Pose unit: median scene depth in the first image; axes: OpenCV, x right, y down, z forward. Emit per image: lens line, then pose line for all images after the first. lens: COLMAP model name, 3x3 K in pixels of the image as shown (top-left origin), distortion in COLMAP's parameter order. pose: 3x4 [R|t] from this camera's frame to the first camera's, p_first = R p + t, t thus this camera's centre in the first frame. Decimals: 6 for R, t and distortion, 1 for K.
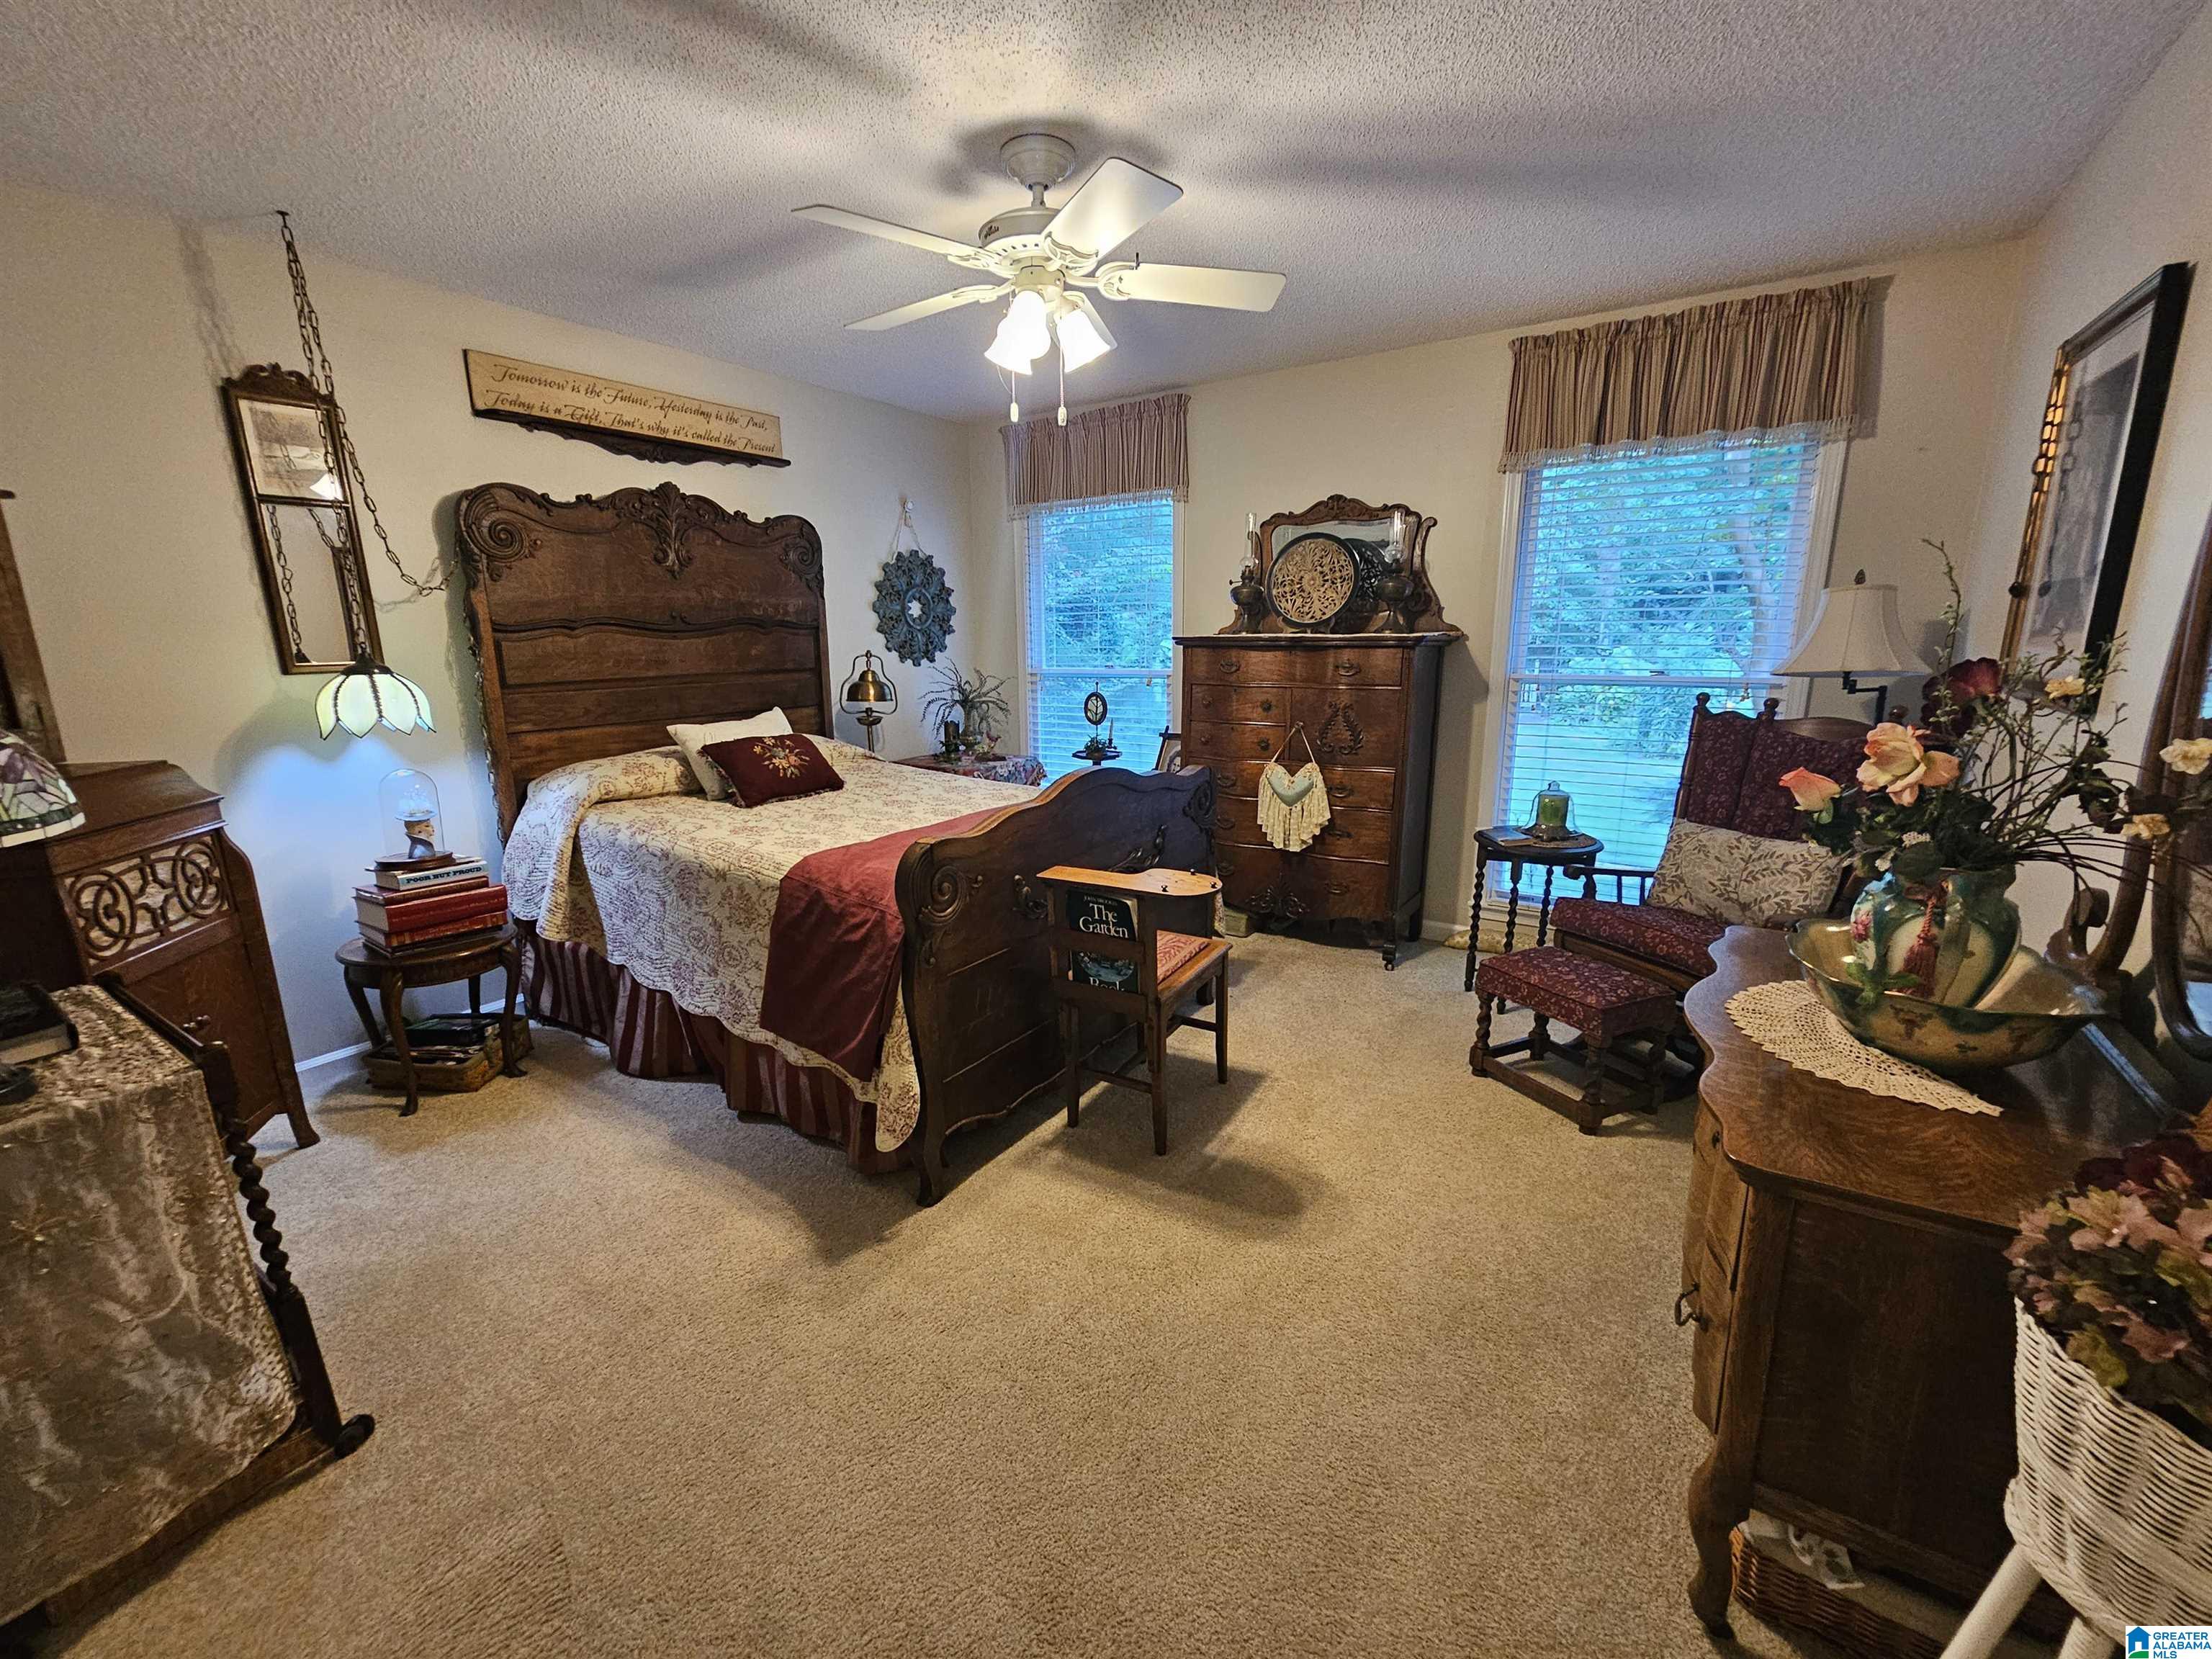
lens RADIAL K [[911.6, 0, 1099.1], [0, 911.6, 836.9], [0, 0, 1]] dist [0.000968, -0.002687]
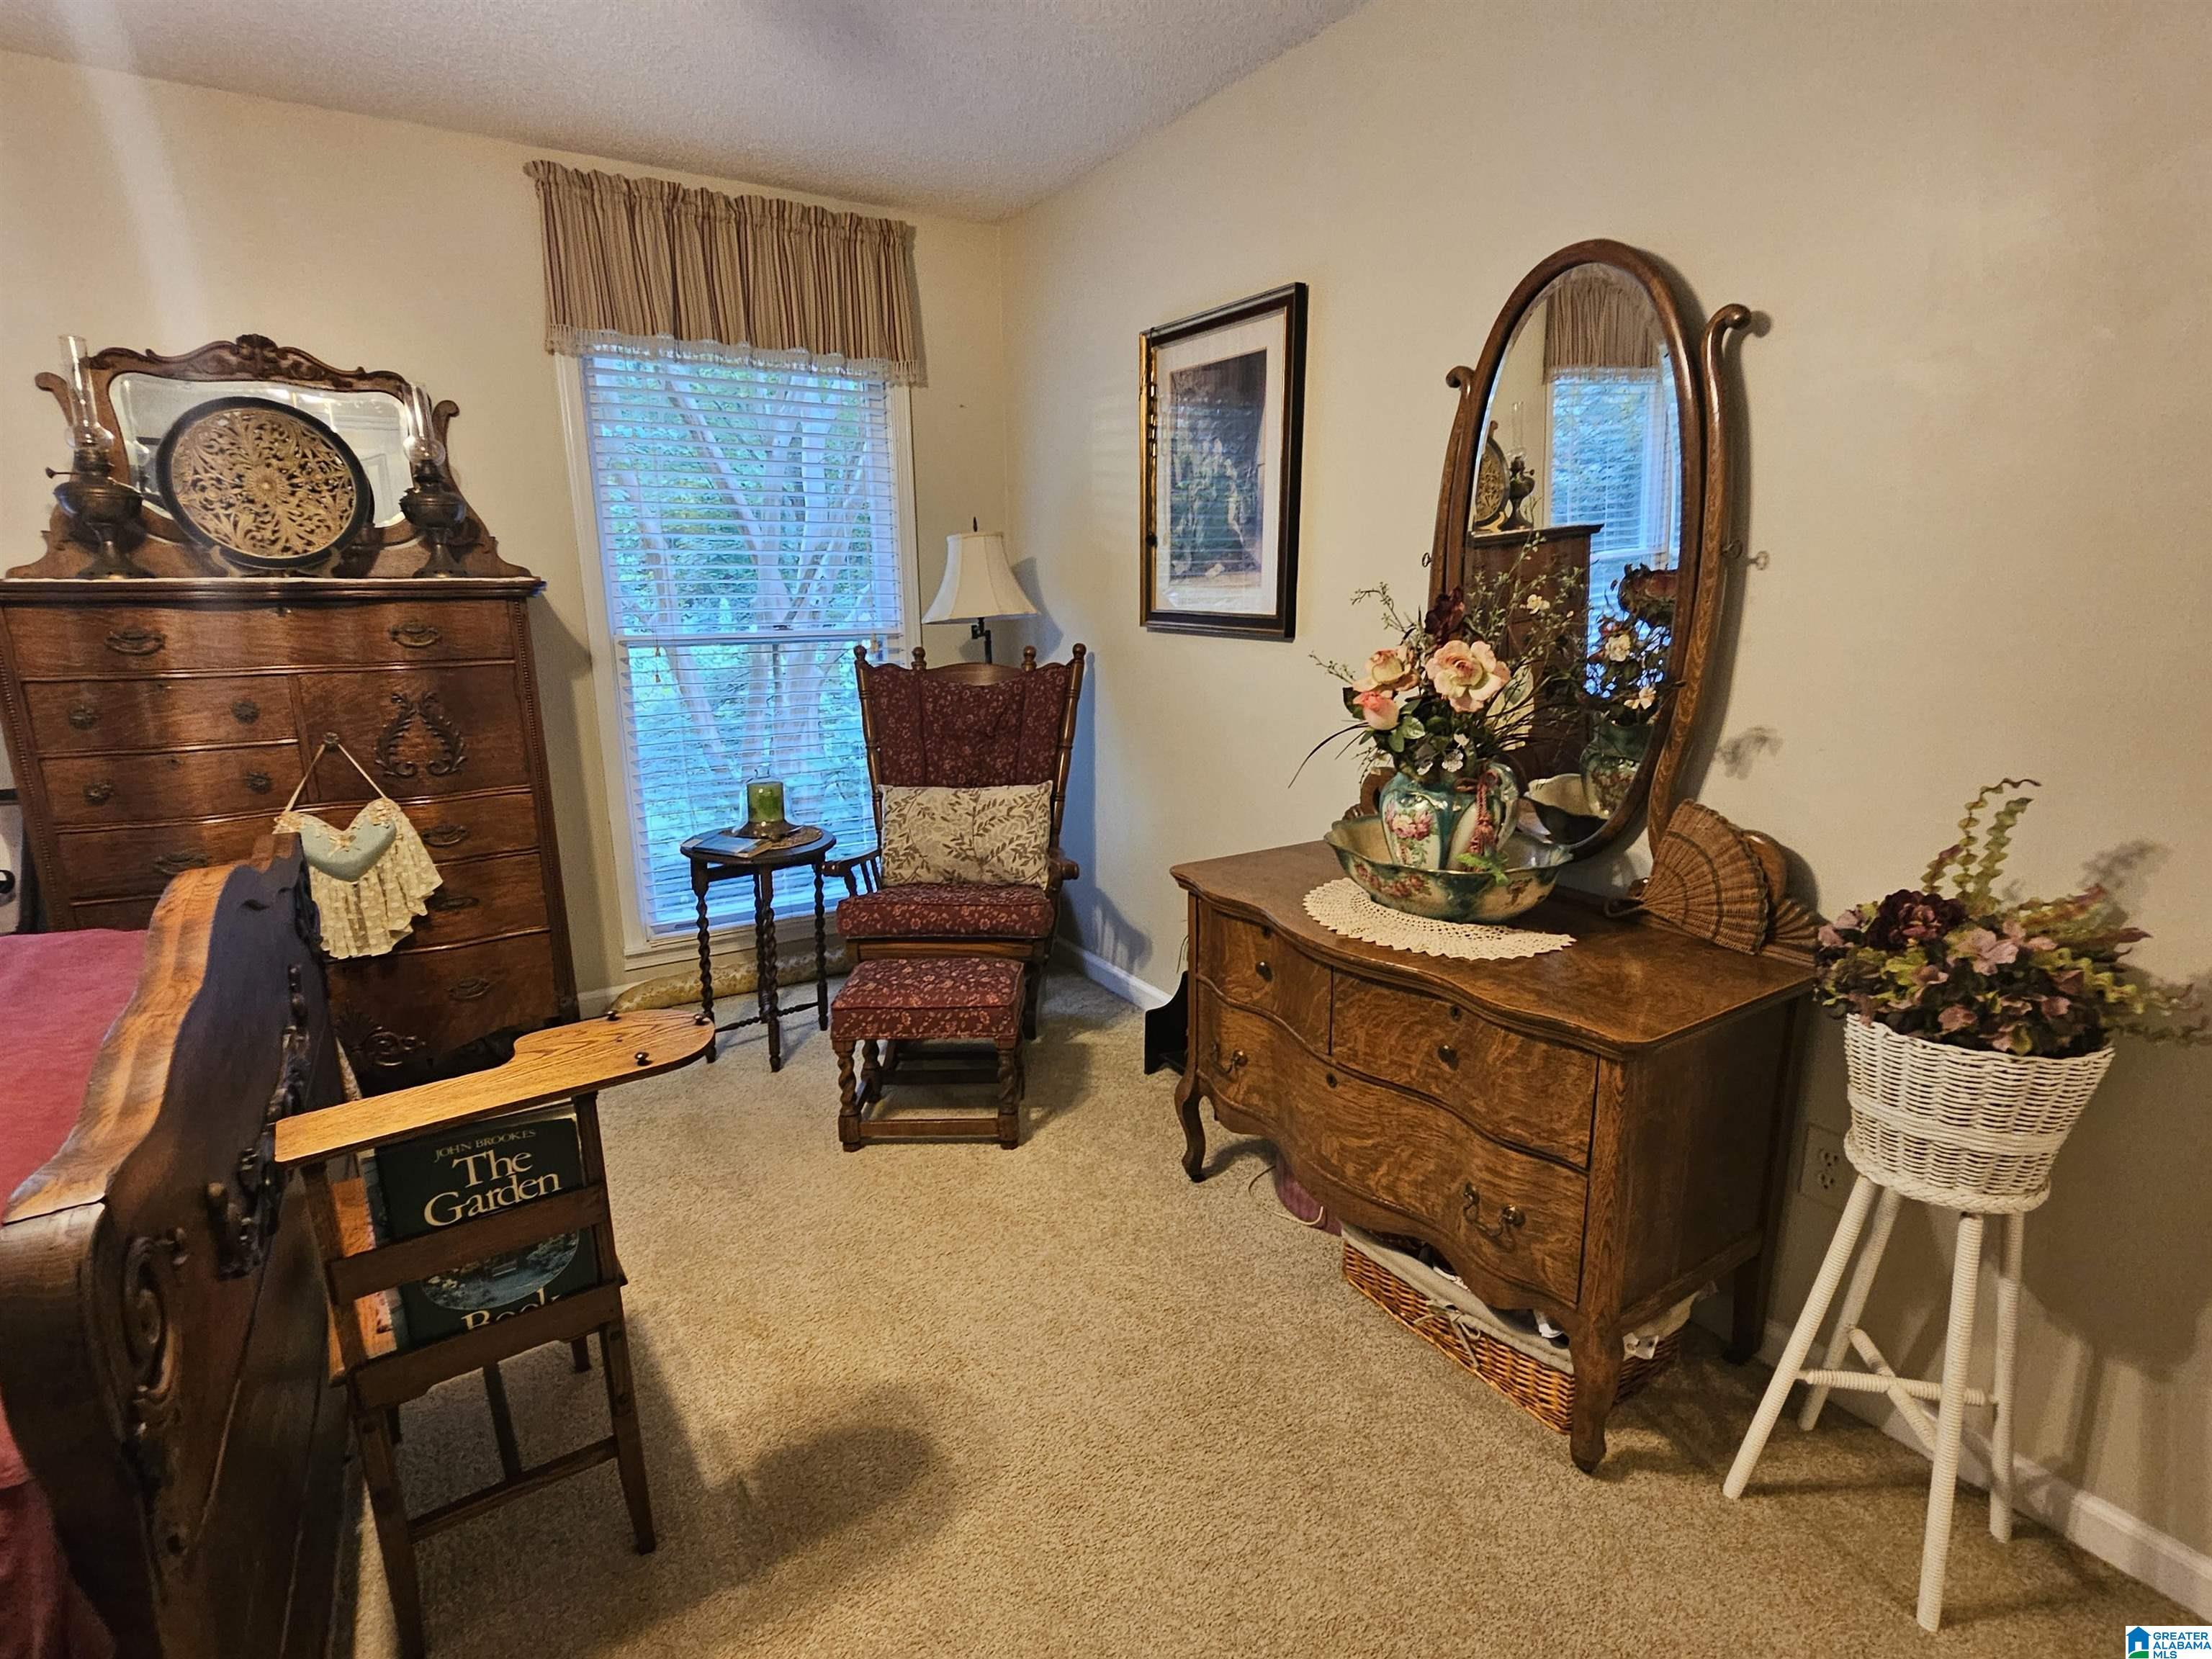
lens RADIAL K [[1082.8, 0, 1097.3], [0, 1082.8, 836.8], [0, 0, 1]] dist [-0.000719, 0.000664]
pose [[0.417844, -0.200139, 0.886200, -0.224584], [0.202441, 0.971421, 0.123934, -0.058585], [-0.885677, 0.127618, 0.446419, 0.332605]]
